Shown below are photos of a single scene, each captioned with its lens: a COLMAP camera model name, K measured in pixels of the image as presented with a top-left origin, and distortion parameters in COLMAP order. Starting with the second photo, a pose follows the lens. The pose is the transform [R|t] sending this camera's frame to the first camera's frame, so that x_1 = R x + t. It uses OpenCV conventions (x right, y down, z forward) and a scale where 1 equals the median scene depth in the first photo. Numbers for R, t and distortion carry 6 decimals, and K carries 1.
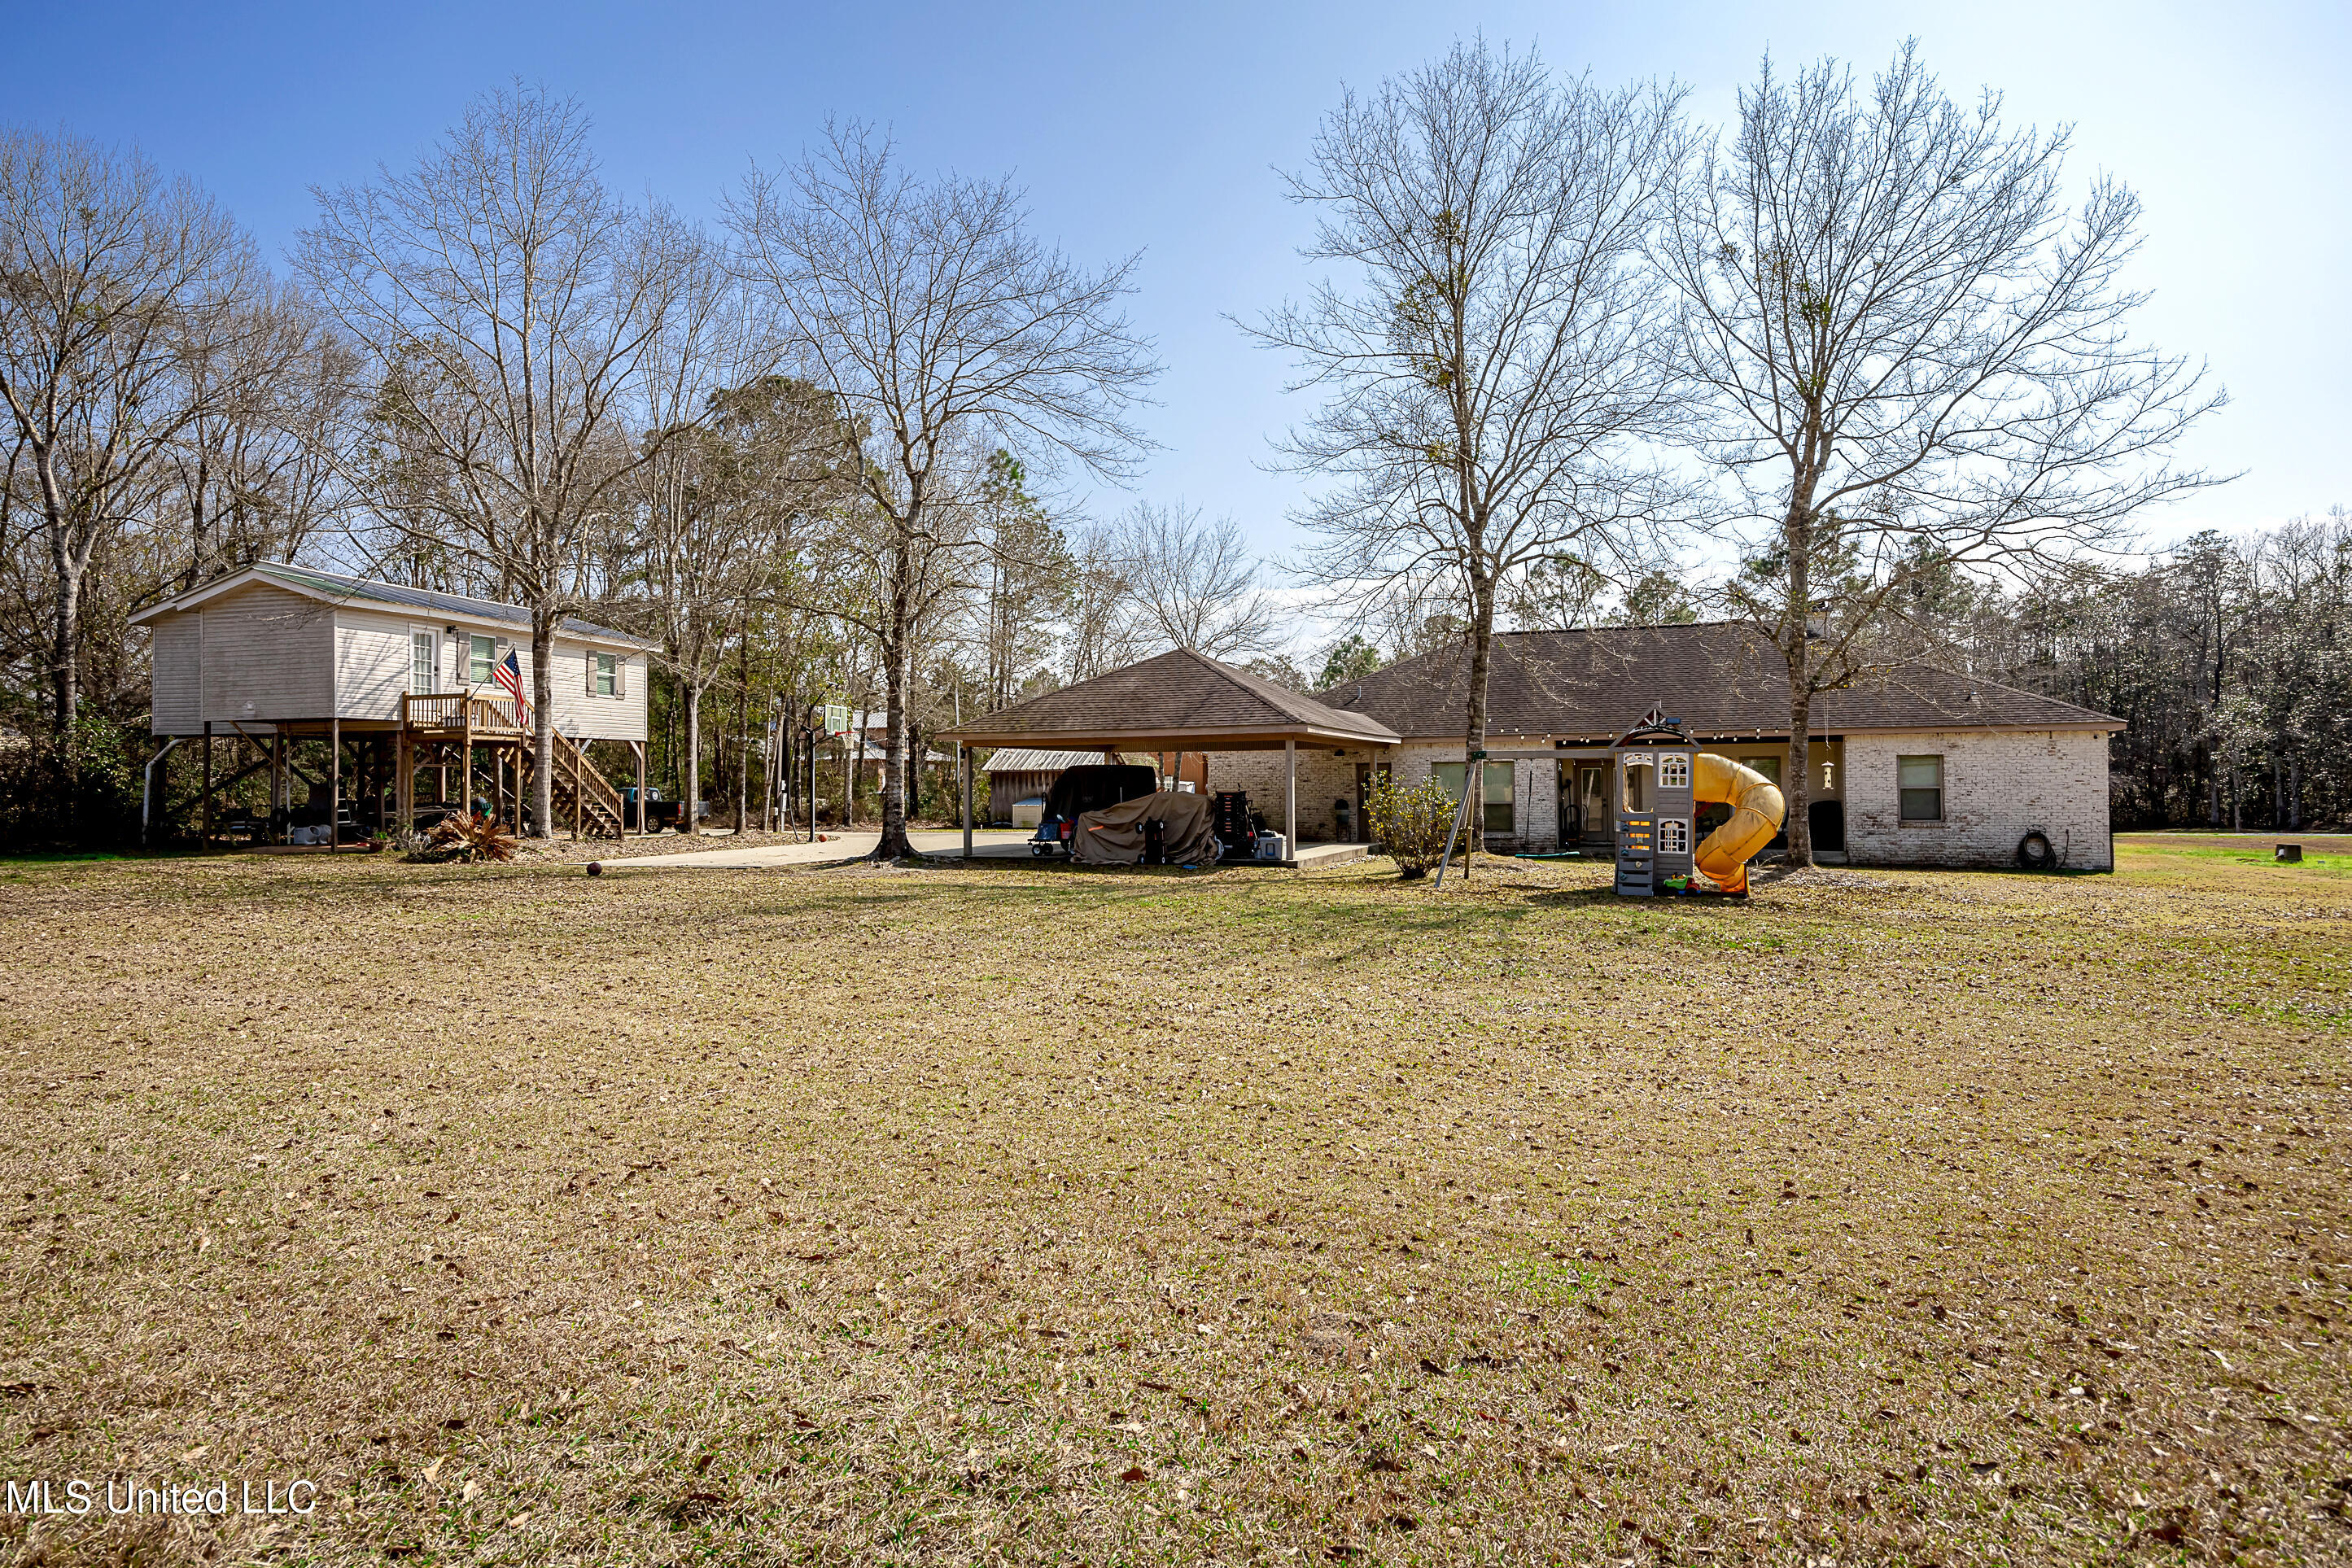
lens RADIAL K [[1269.5, 0, 1215.0], [0, 1269.5, 731.8], [0, 0, 1]] dist [-0.011805, -0.000328]
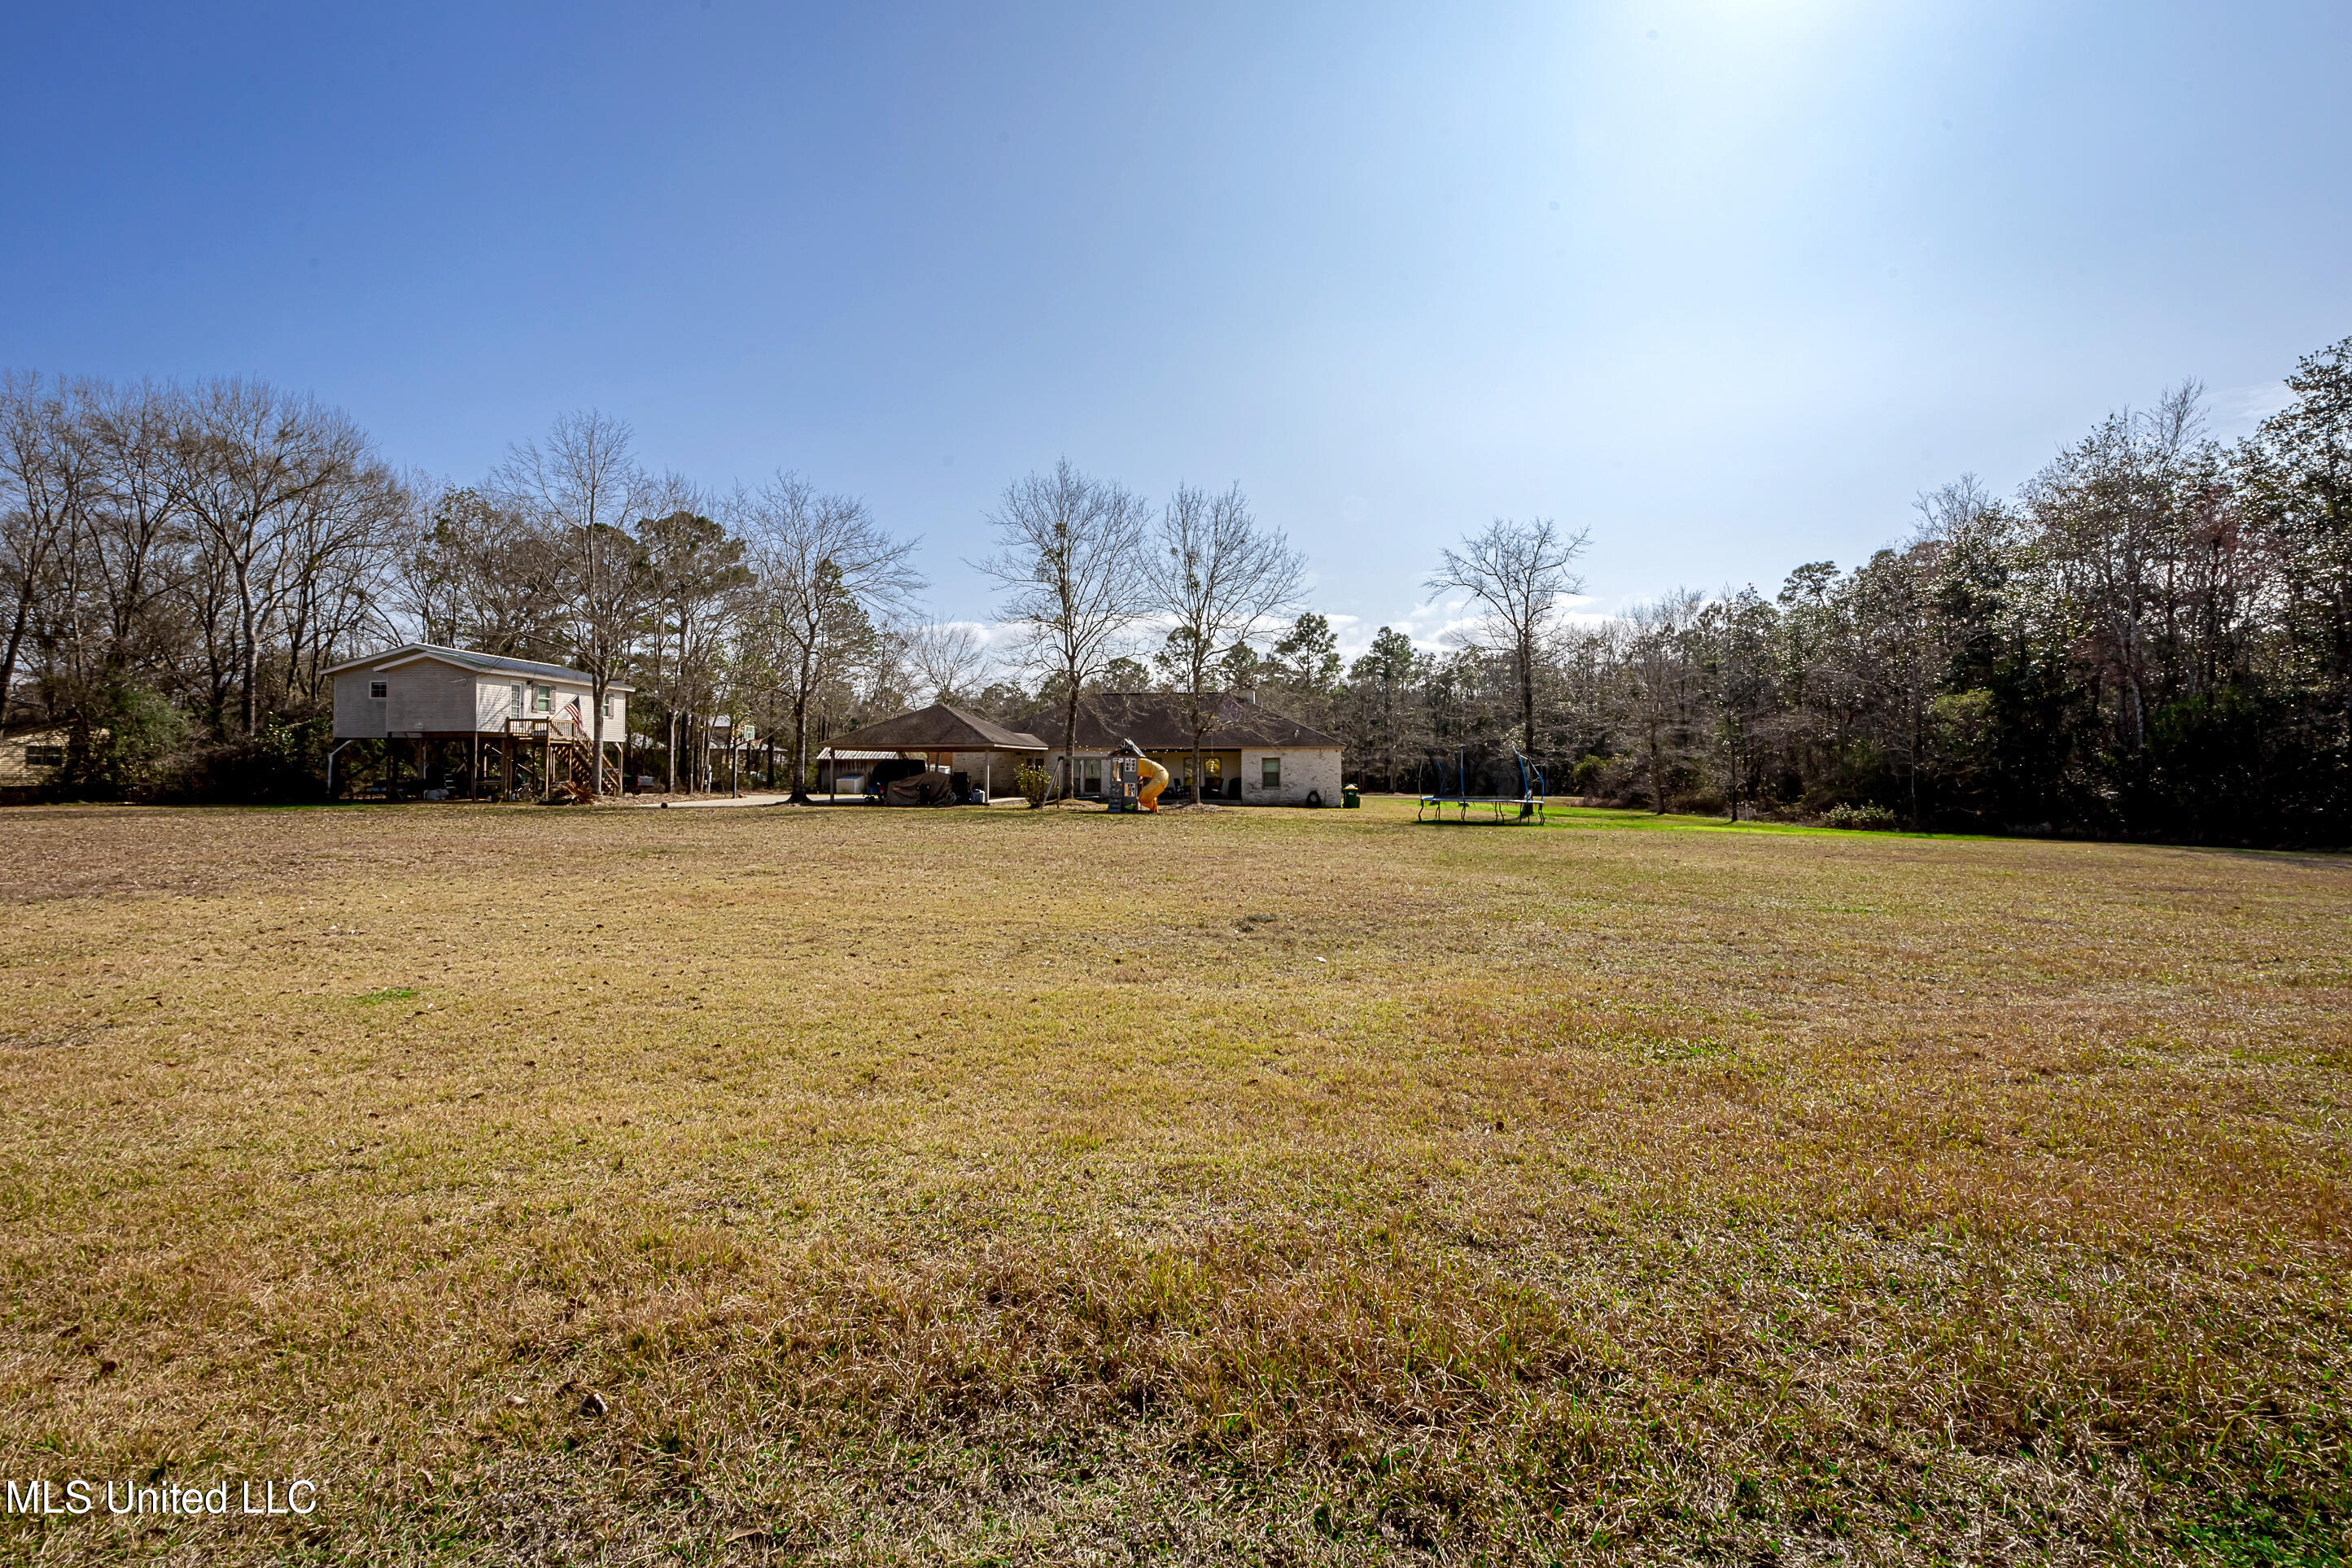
lens RADIAL K [[911.3, 0, 1193.9], [0, 911.3, 727.6], [0, 0, 1]] dist [-0.002687, 0.000786]
pose [[0.971009, 0.016126, 0.238498, 0.023848], [-0.015564, 0.999870, -0.004239, -0.026561], [-0.238535, 0.000404, 0.971134, -0.565357]]
